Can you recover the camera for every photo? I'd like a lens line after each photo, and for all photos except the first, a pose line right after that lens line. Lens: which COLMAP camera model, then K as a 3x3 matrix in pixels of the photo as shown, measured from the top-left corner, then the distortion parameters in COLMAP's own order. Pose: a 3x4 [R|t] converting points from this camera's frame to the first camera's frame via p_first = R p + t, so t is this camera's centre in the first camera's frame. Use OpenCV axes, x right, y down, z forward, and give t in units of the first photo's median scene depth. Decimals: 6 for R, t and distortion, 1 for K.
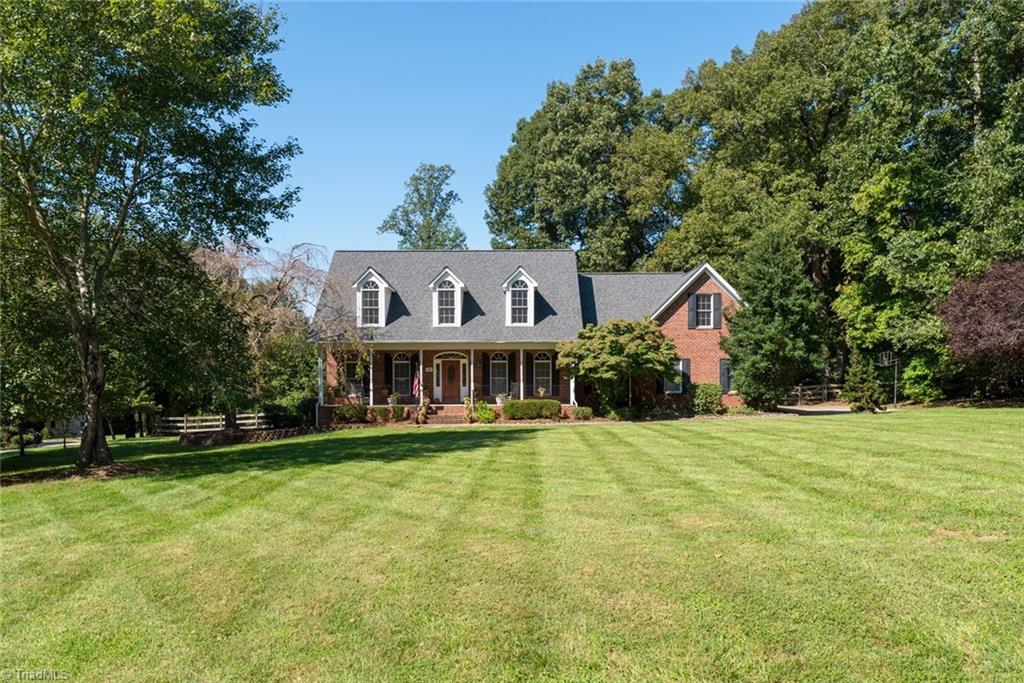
lens RADIAL K [[992.7, 0, 512.6], [0, 992.7, 345.9], [0, 0, 1]] dist [-0.003214, 0.000000]
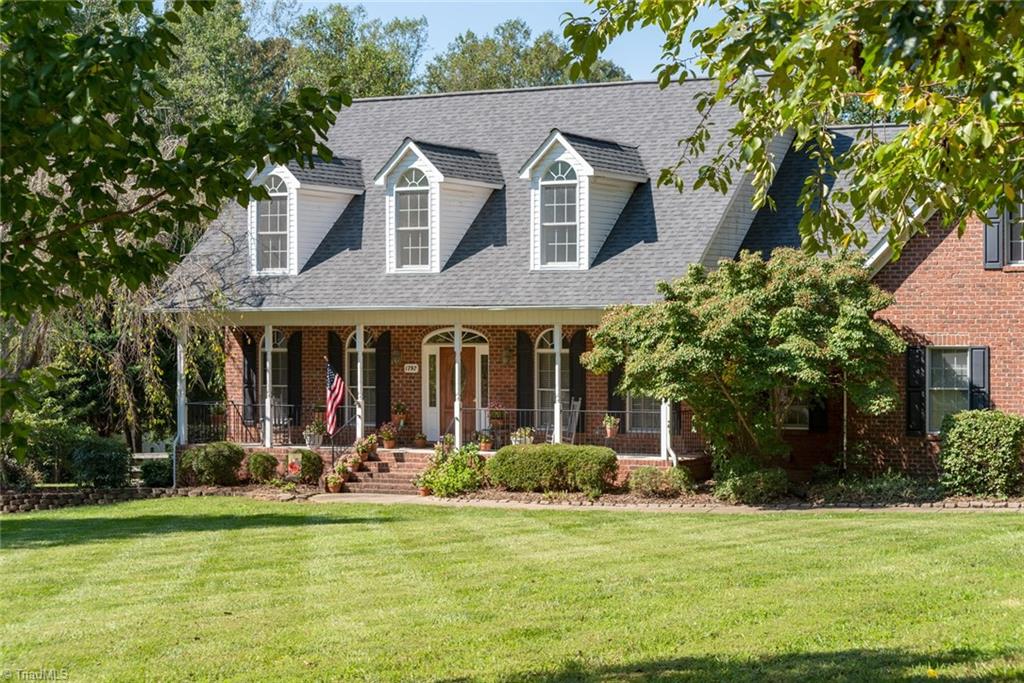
lens RADIAL K [[2060.2, 0, 512.0], [0, 2060.2, 341.1], [0, 0, 1]] dist [-0.078718, 0.000000]
pose [[0.885344, 0.005620, -0.464902, 0.396488], [0.007926, 0.999599, 0.027178, -0.013631], [0.464868, -0.027747, 0.884945, 0.210989]]
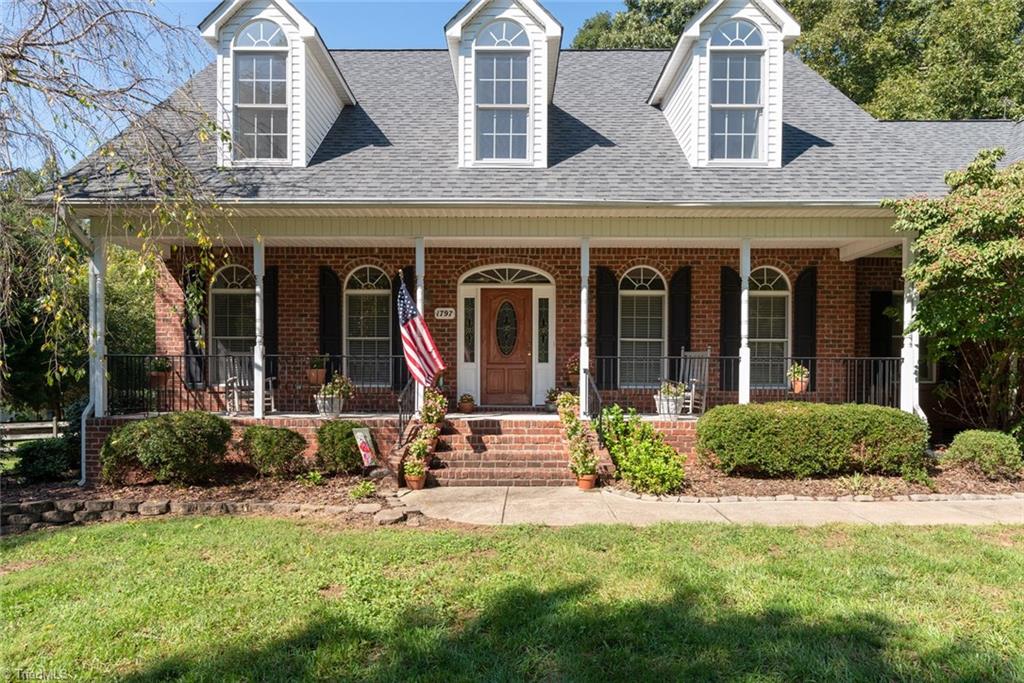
lens RADIAL K [[643.3, 0, 510.8], [0, 643.3, 379.8], [0, 0, 1]] dist [0.004574, 0.000882]
pose [[0.999818, 0.009427, 0.016598, -0.066148], [-0.010002, 0.999340, 0.034924, 0.040292], [-0.016258, -0.035084, 0.999252, 0.792414]]
